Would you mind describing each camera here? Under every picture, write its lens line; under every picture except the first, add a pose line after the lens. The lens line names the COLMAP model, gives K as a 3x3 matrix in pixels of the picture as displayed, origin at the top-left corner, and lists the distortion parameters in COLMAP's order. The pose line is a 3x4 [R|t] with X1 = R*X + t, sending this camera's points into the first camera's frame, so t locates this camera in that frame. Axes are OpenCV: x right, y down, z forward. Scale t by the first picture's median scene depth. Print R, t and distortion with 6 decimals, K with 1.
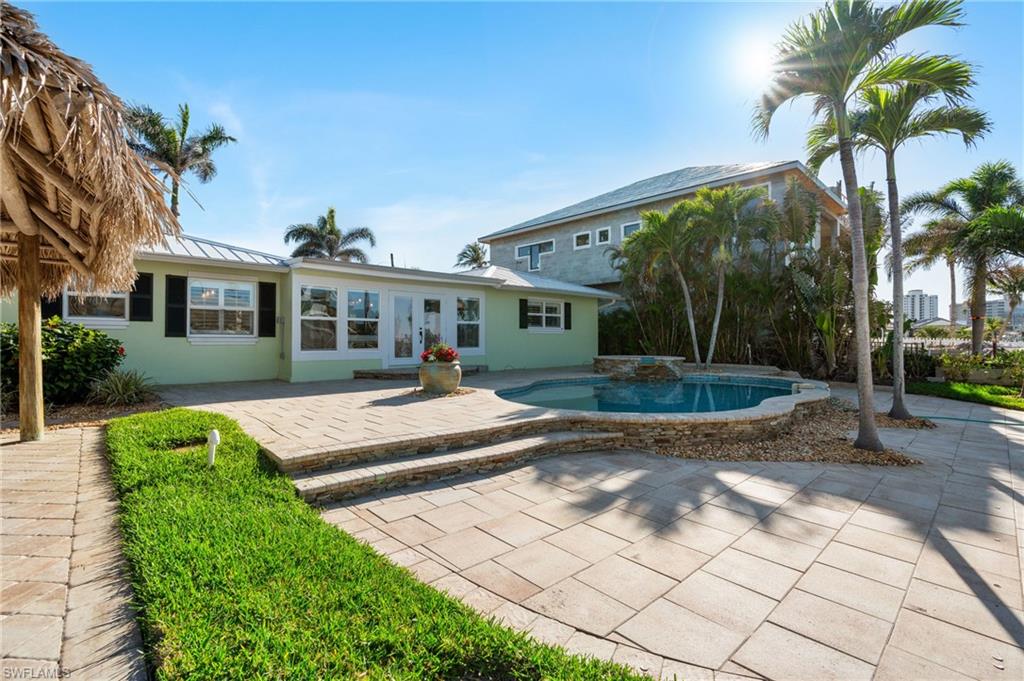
lens RADIAL K [[459.7, 0, 512.0], [0, 459.7, 340.5], [0, 0, 1]] dist [-0.014614, 0.000252]
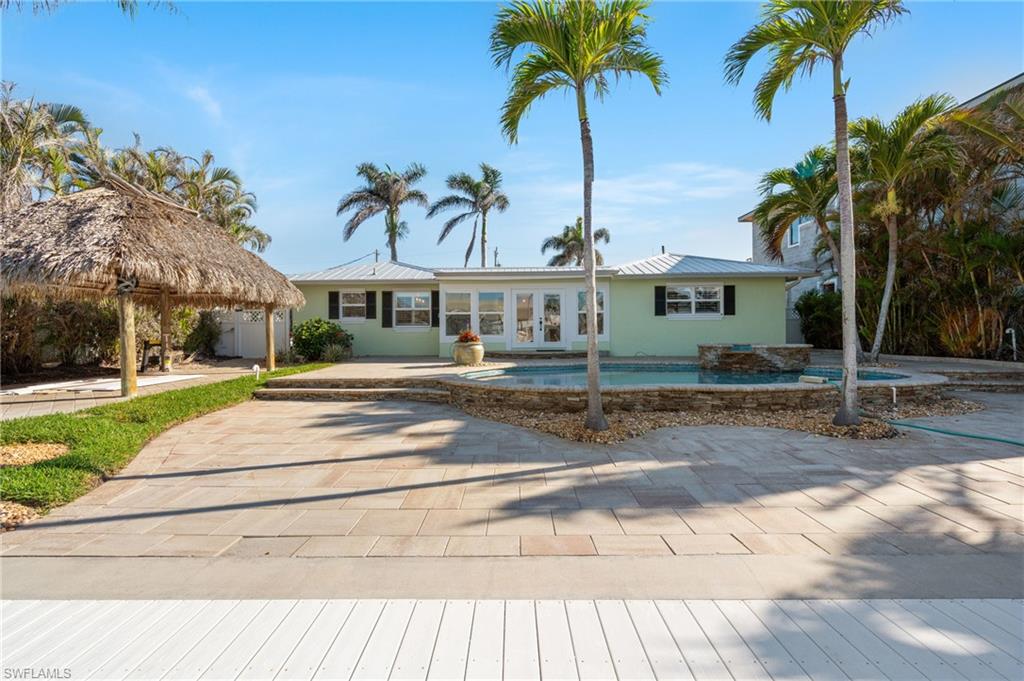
lens RADIAL K [[459.7, 0, 512.0], [0, 459.7, 340.5], [0, 0, 1]] dist [-0.014614, 0.000252]
pose [[0.722828, 0.005363, -0.691007, 0.592589], [0.006591, 0.999871, 0.014654, 0.014120], [0.690997, -0.015147, 0.722699, 0.067069]]
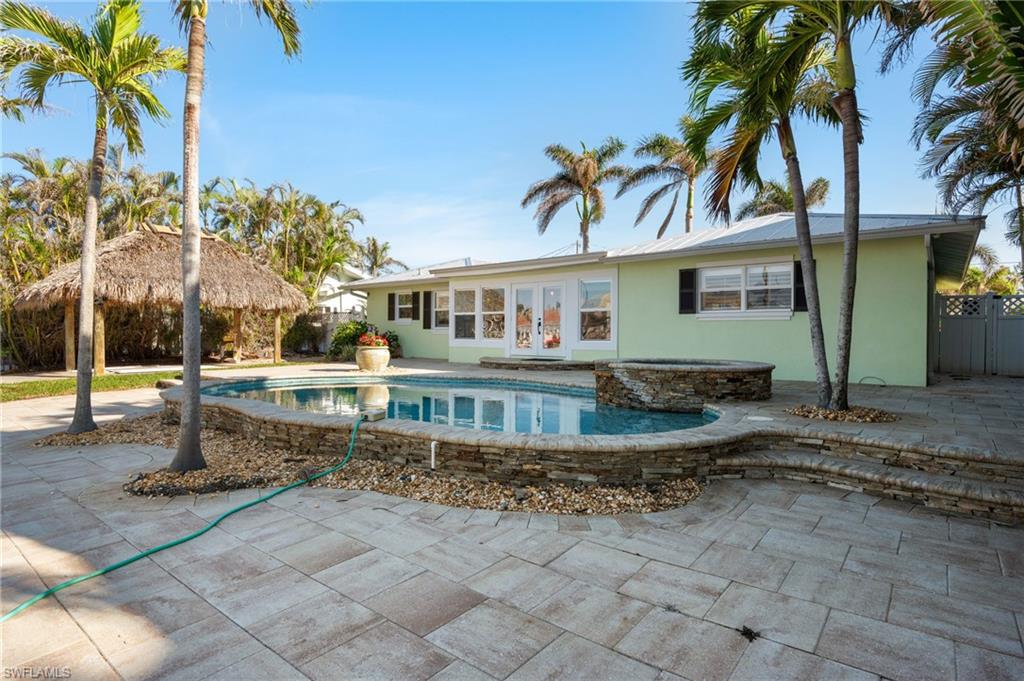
lens RADIAL K [[542.2, 0, 523.0], [0, 542.2, 334.9], [0, 0, 1]] dist [0.001300, 0.000134]
pose [[0.157645, 0.003486, -0.987490, 0.935278], [-0.005201, 0.999983, 0.002700, 0.004588], [0.987482, 0.004711, 0.157661, 0.790239]]
